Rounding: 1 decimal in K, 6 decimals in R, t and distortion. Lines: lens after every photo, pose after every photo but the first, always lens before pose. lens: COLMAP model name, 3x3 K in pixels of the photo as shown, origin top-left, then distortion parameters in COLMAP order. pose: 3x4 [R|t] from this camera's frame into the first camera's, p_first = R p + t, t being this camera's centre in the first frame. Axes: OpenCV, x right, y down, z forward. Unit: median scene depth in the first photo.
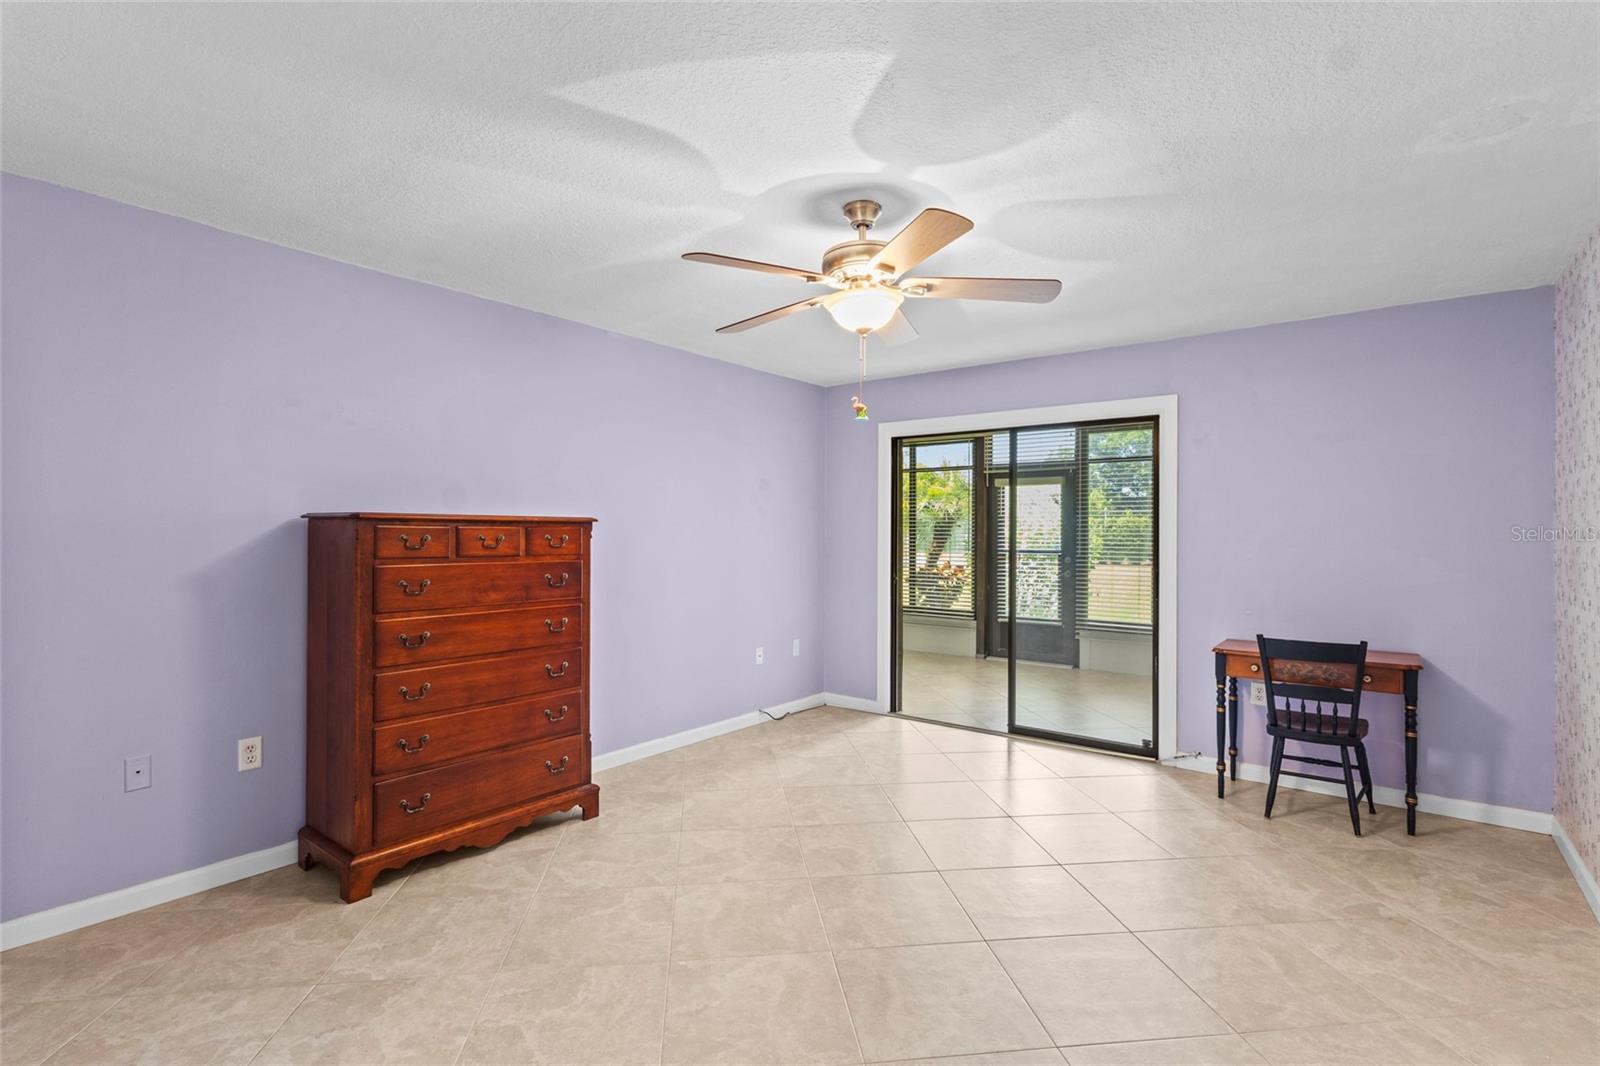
lens RADIAL K [[741.1, 0, 789.7], [0, 741.1, 536.7], [0, 0, 1]] dist [0.001356, 0.002155]
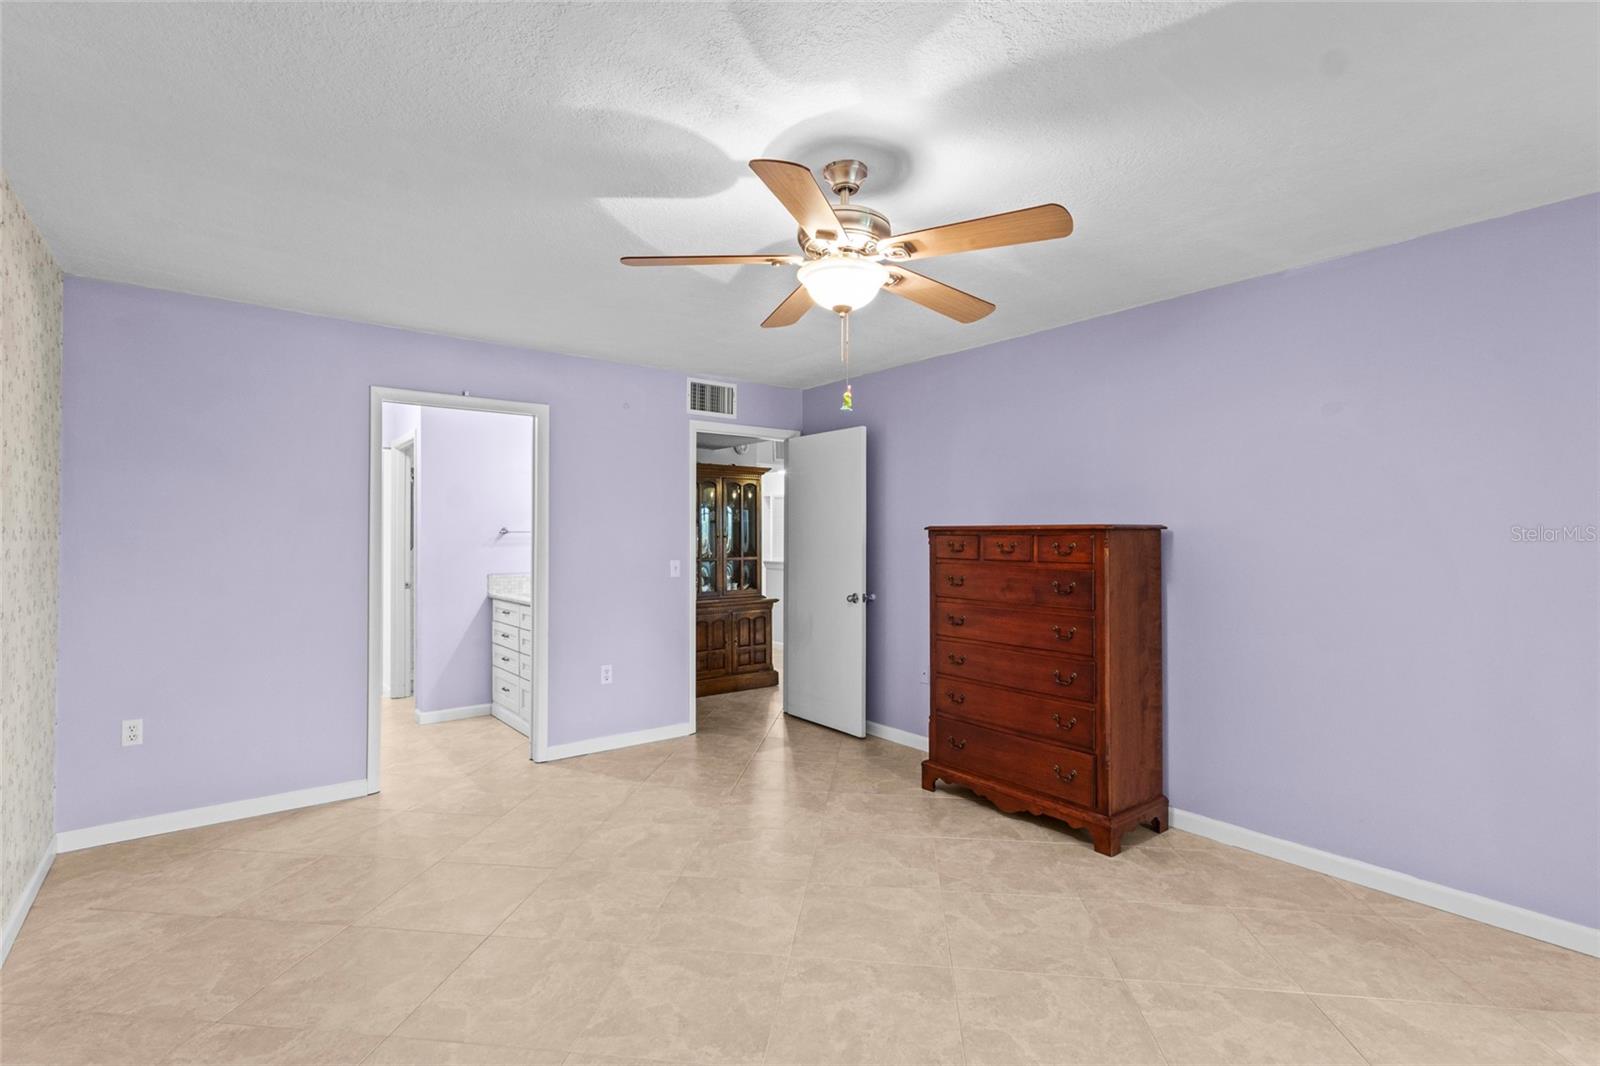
lens RADIAL K [[741.1, 0, 802.3], [0, 741.1, 535.4], [0, 0, 1]] dist [0.001356, 0.002155]
pose [[-0.231222, -0.005459, -0.972886, 0.769156], [-0.003330, 0.999983, -0.004819, -0.006201], [0.972895, 0.002126, -0.231236, 0.927081]]
